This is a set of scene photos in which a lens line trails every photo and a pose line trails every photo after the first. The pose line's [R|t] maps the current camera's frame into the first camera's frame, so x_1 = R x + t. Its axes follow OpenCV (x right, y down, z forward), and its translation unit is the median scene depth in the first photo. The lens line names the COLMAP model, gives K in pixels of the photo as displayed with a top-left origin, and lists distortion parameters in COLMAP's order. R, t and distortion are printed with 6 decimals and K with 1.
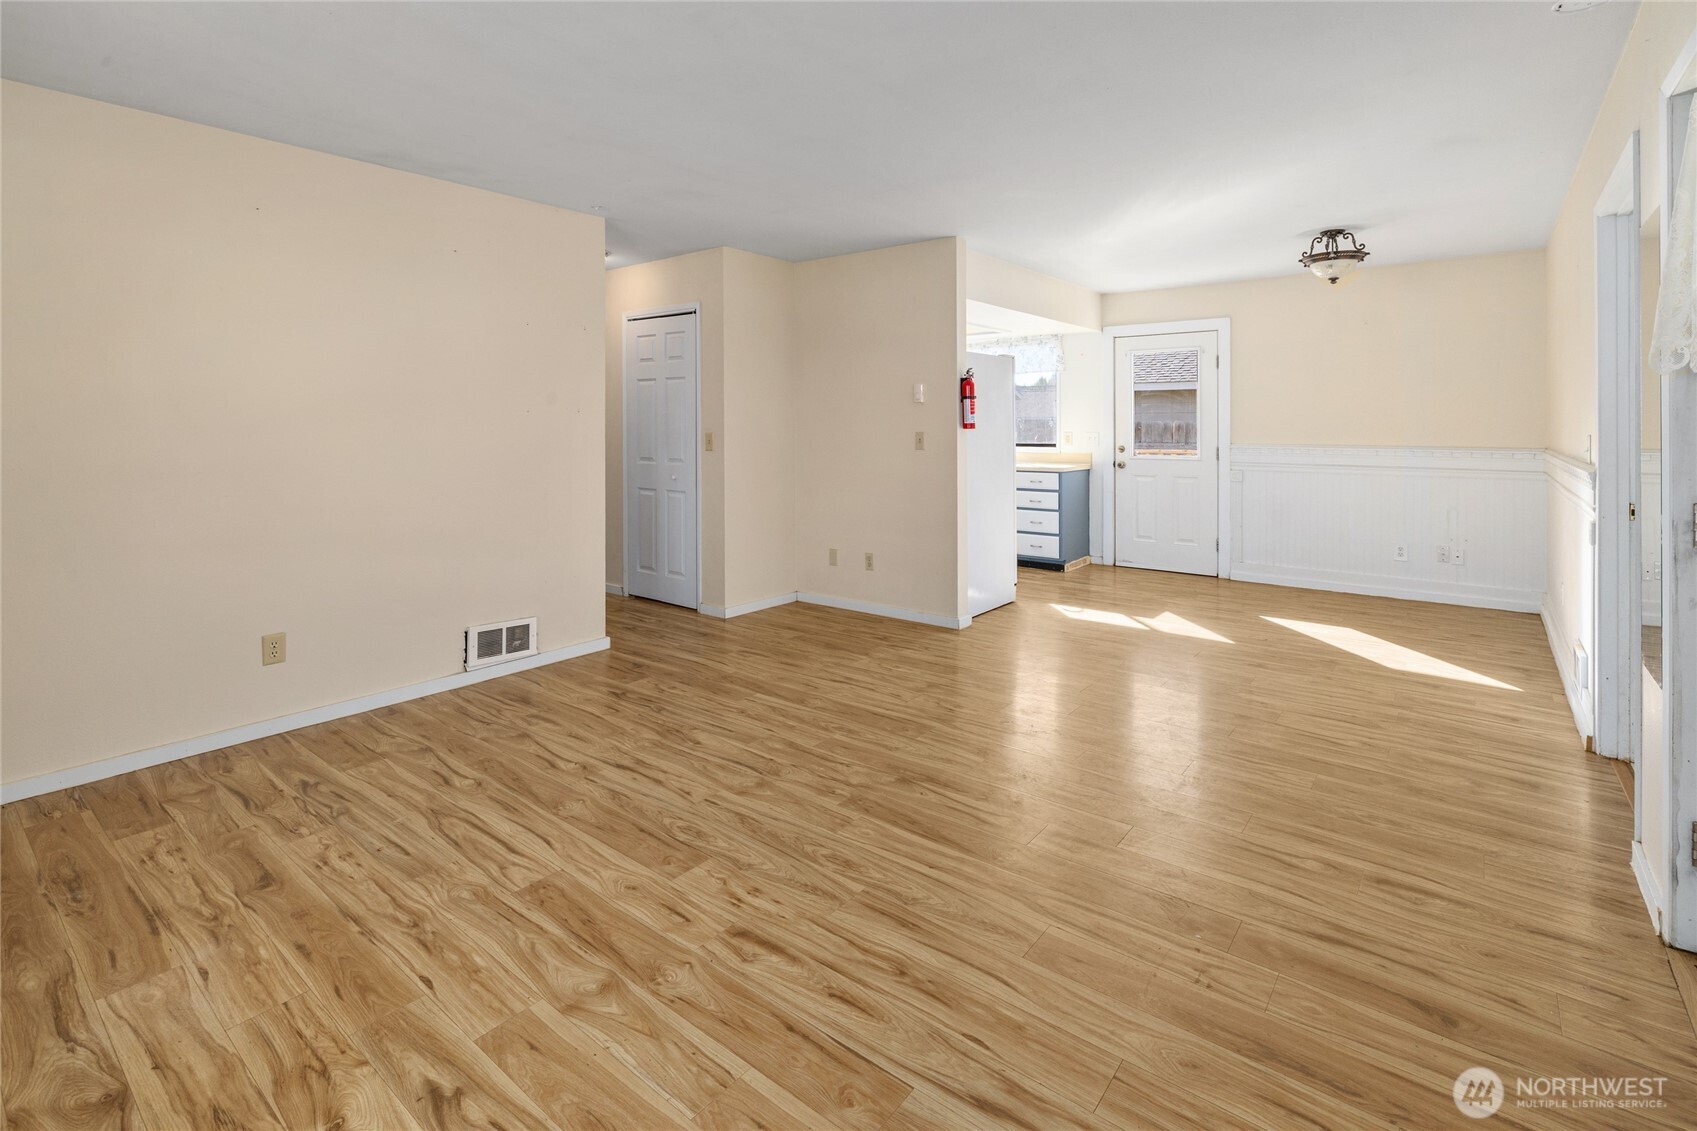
lens RADIAL K [[785.8, 0, 834.2], [0, 785.8, 431.1], [0, 0, 1]] dist [-0.007422, 0.002360]
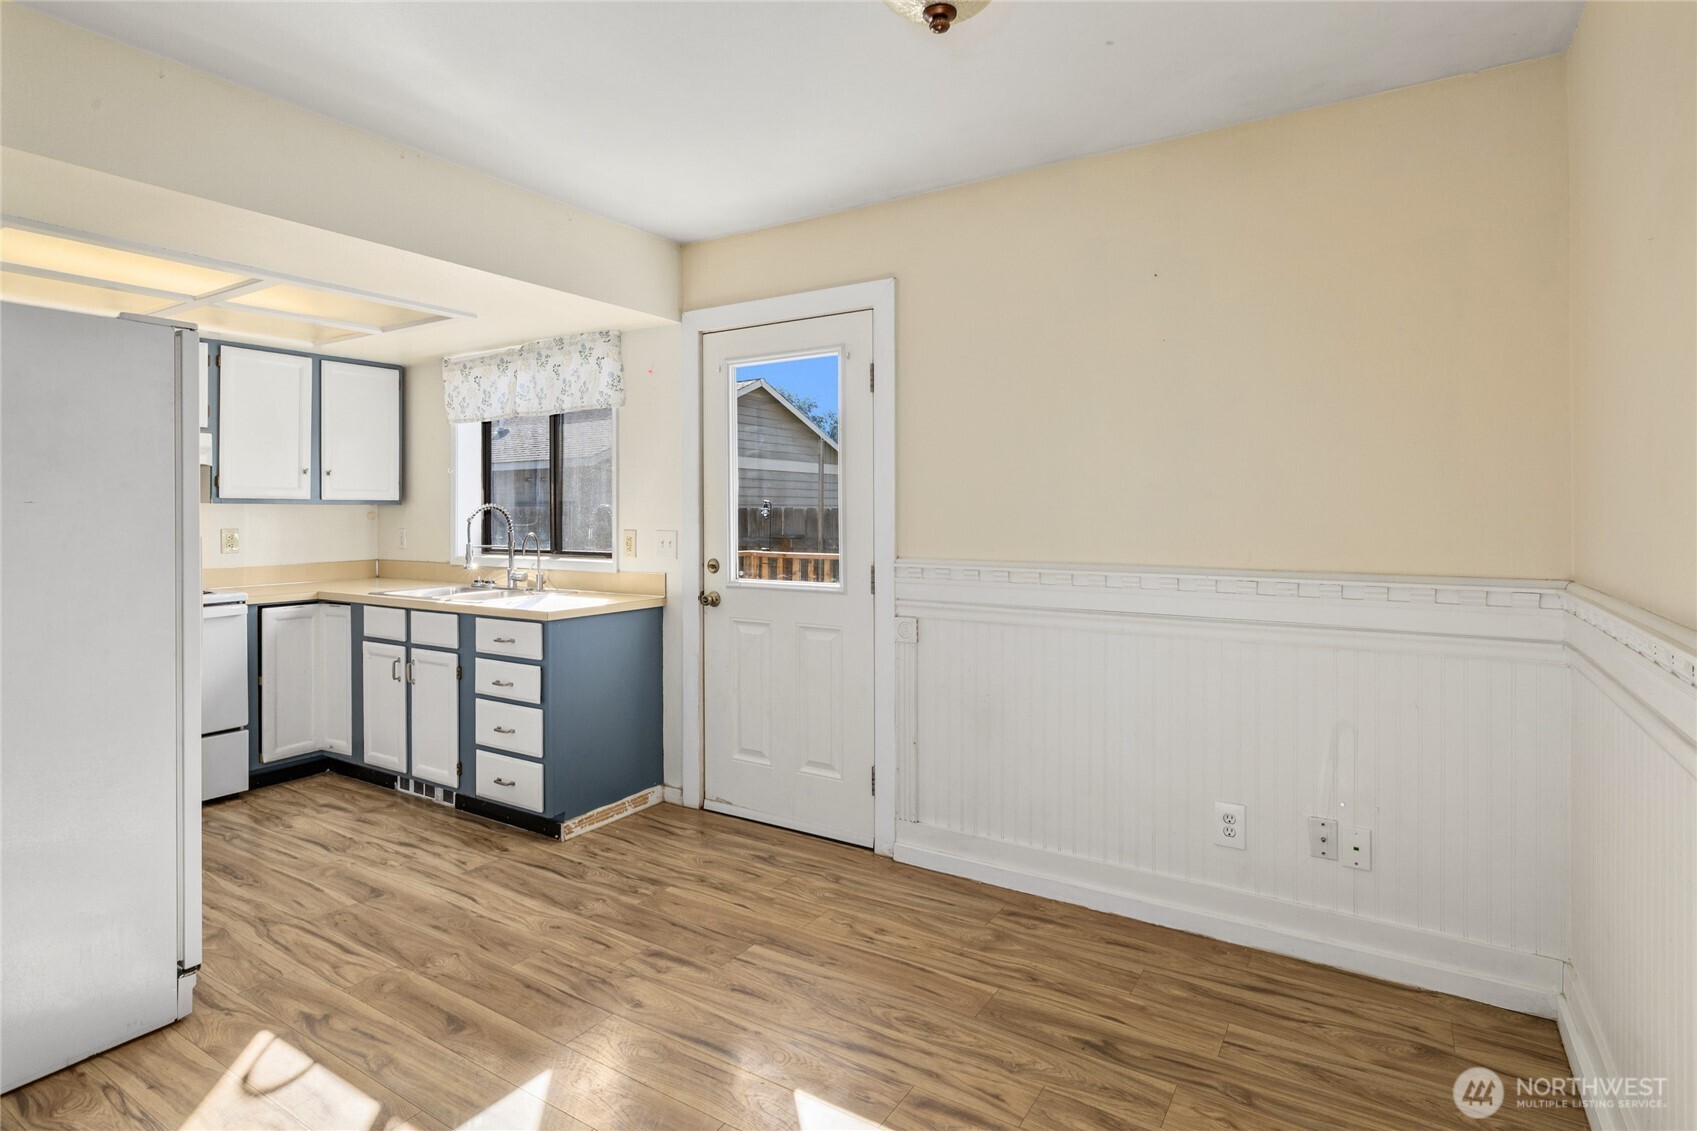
lens RADIAL K [[854.7, 0, 846.7], [0, 854.7, 519.4], [0, 0, 1]] dist [-0.000724, -0.000009]
pose [[0.993222, -0.000258, 0.116234, 1.034020], [0.000380, 0.999999, -0.001026, -0.013616], [-0.116234, 0.001063, 0.993221, 1.265613]]
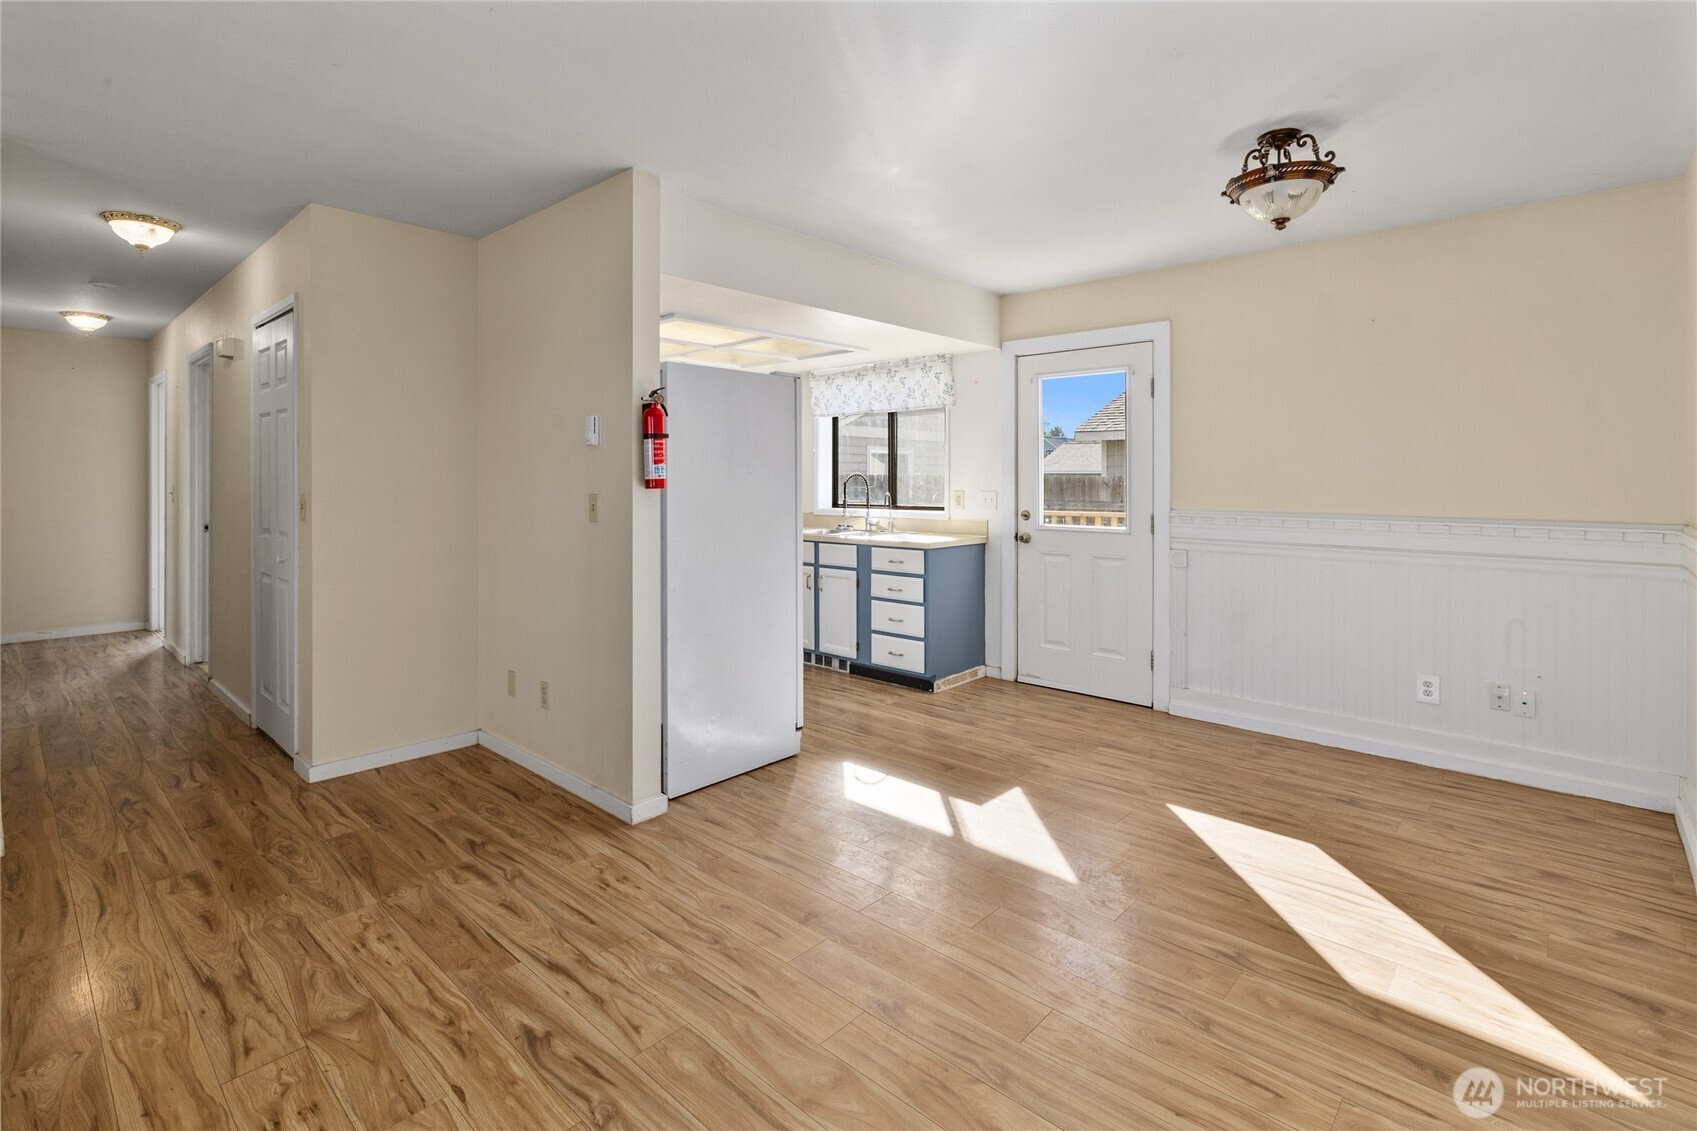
lens RADIAL K [[785.8, 0, 836.0], [0, 785.8, 485.9], [0, 0, 1]] dist [-0.007422, 0.002360]
pose [[0.997607, 0.002045, -0.069109, 0.656684], [-0.001943, 0.999997, 0.001542, -0.011566], [0.069112, -0.001404, 0.997608, 0.770701]]
